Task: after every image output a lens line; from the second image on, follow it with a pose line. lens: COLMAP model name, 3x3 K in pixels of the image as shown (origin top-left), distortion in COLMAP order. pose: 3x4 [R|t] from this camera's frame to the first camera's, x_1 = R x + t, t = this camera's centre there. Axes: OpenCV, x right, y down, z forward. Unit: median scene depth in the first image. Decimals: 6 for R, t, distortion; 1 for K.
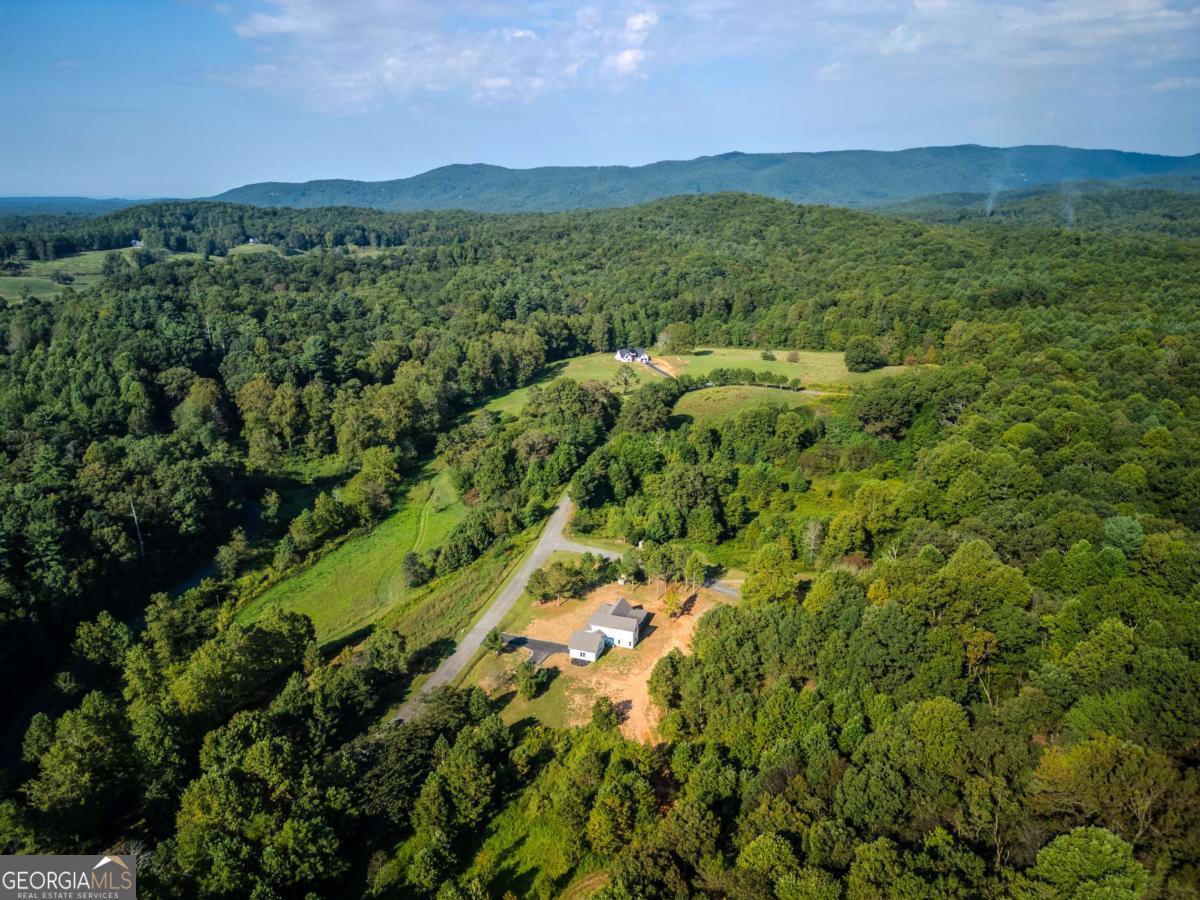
lens RADIAL K [[787.3, 0, 600.0], [0, 787.3, 450.0], [0, 0, 1]] dist [0.004830, 0.000042]
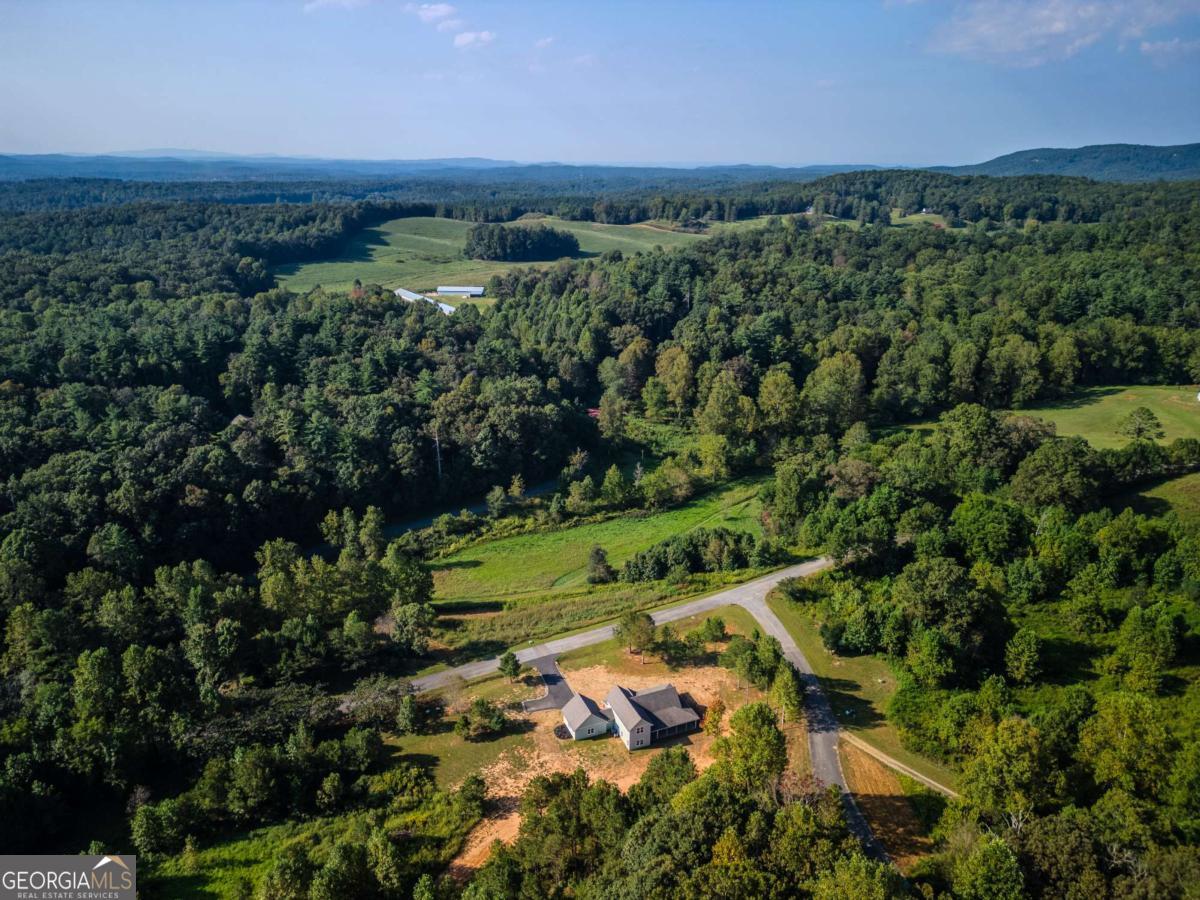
lens RADIAL K [[787.3, 0, 600.0], [0, 787.3, 450.0], [0, 0, 1]] dist [0.004830, 0.000042]
pose [[0.676673, 0.246153, -0.693919, 0.332703], [-0.220970, 0.966909, 0.127512, -0.089591], [0.702344, 0.067051, 0.708673, 0.275789]]
